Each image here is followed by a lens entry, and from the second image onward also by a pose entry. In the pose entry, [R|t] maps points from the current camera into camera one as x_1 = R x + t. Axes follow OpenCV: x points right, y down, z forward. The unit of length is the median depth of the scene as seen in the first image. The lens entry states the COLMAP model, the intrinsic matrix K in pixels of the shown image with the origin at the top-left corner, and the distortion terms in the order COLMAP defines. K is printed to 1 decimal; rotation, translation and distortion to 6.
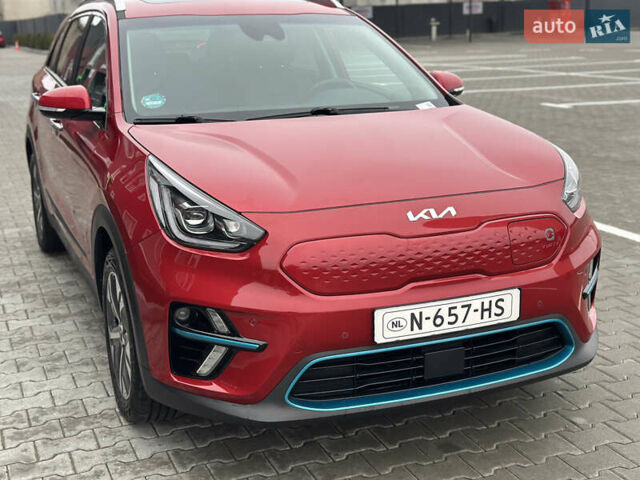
lens RADIAL K [[882.4, 0, 321.4], [0, 882.4, 244.2], [0, 0, 1]] dist [0.132710, 0.000000]
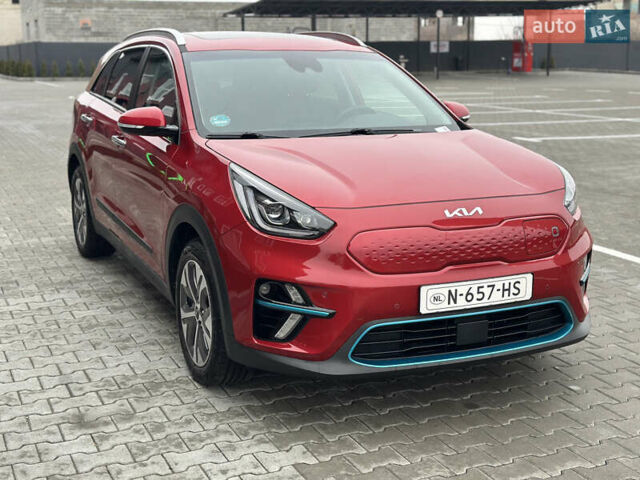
lens RADIAL K [[882.4, 0, 321.3], [0, 882.4, 240.7], [0, 0, 1]] dist [0.132710, 0.000000]
pose [[0.999015, 0.014589, 0.041900, -0.116785], [-0.012900, 0.999104, -0.040307, 0.053948], [-0.042451, 0.039726, 0.998308, -0.216922]]
